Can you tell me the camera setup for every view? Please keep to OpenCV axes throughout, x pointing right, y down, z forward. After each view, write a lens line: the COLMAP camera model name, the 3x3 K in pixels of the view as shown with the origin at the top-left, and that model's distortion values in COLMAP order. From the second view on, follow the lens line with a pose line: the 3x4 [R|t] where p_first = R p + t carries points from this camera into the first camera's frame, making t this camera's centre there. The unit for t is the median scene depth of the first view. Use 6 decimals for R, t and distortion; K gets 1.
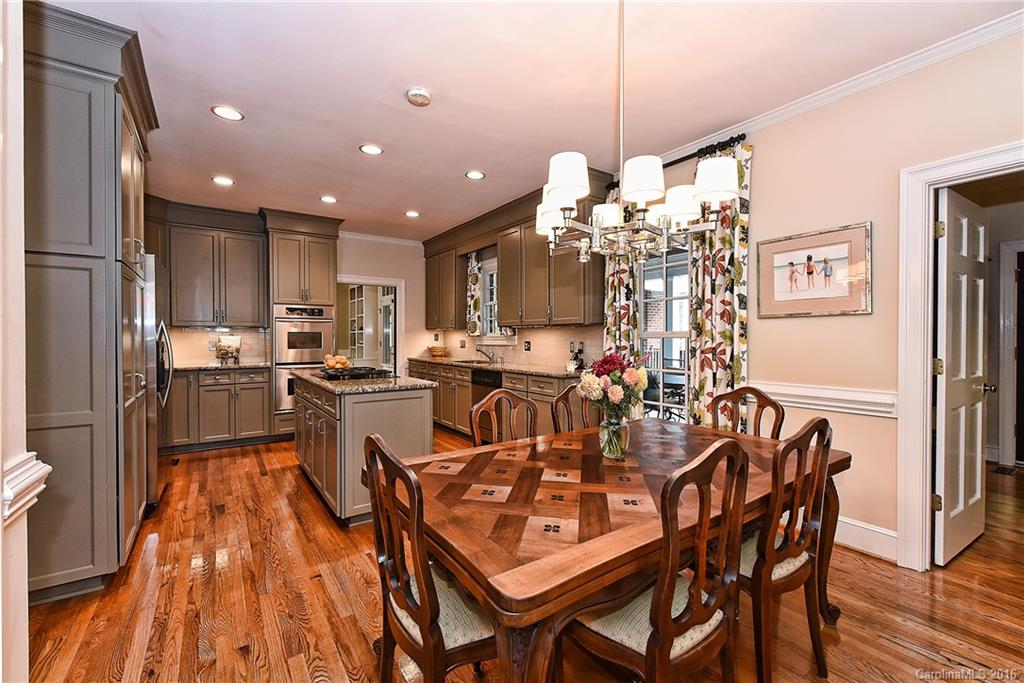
lens RADIAL K [[408.9, 0, 506.9], [0, 408.9, 342.4], [0, 0, 1]] dist [-0.000632, -0.000085]
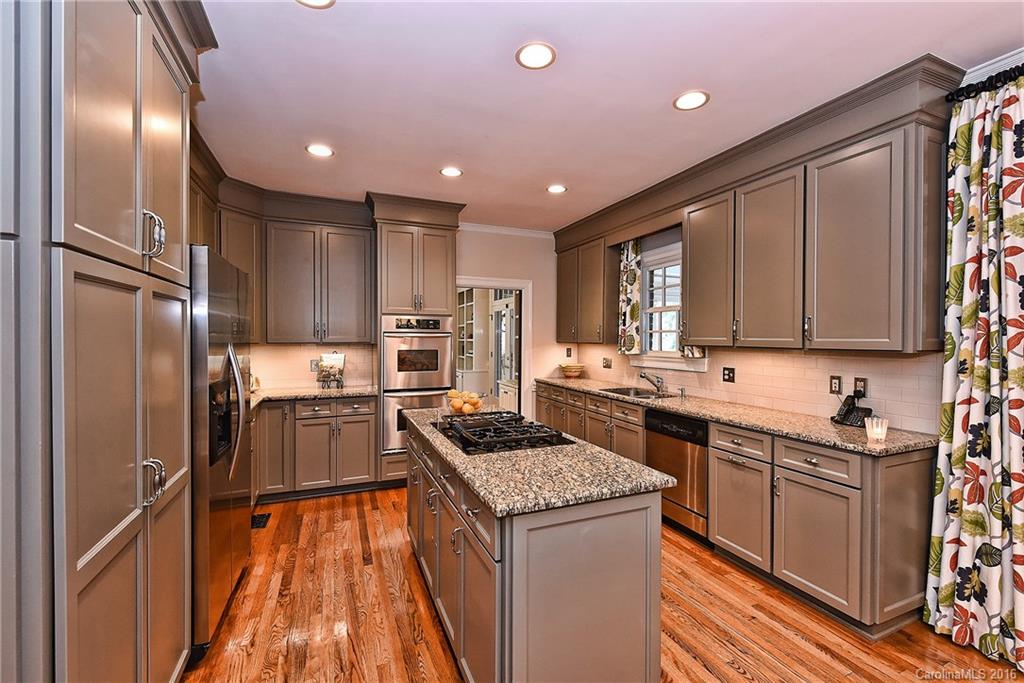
lens RADIAL K [[408.9, 0, 513.9], [0, 408.9, 343.1], [0, 0, 1]] dist [-0.000632, -0.000085]
pose [[0.978571, 0.007128, -0.205787, -0.157492], [-0.007381, 0.999973, -0.000461, -0.040476], [0.205778, 0.001970, 0.978597, 0.278989]]
